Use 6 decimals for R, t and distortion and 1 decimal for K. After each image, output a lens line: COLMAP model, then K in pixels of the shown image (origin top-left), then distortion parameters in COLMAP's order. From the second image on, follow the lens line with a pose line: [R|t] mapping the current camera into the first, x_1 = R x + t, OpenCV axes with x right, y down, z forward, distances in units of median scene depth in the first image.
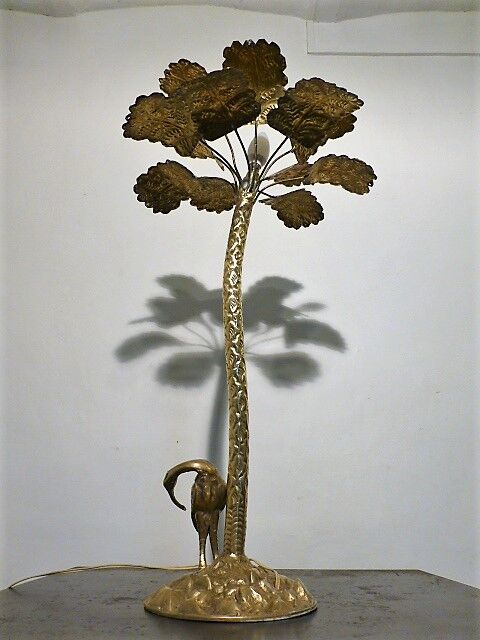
lens RADIAL K [[446.8, 0, 240.5], [0, 446.8, 319.0], [0, 0, 1]] dist [-0.043095, -0.002194]
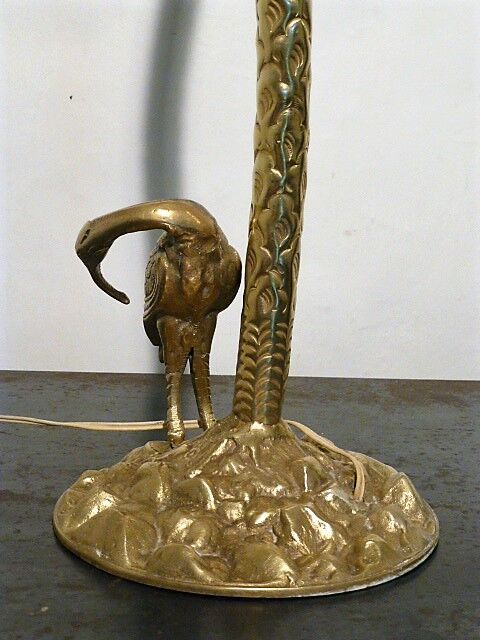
lens RADIAL K [[949.8, 0, 238.9], [0, 949.8, 321.0], [0, 0, 1]] dist [-0.115634, 0.000000]
pose [[0.996111, 0.022123, 0.085280, -0.111705], [-0.063404, 0.852085, 0.519549, -0.020095], [-0.061172, -0.522936, 0.850174, 0.274830]]
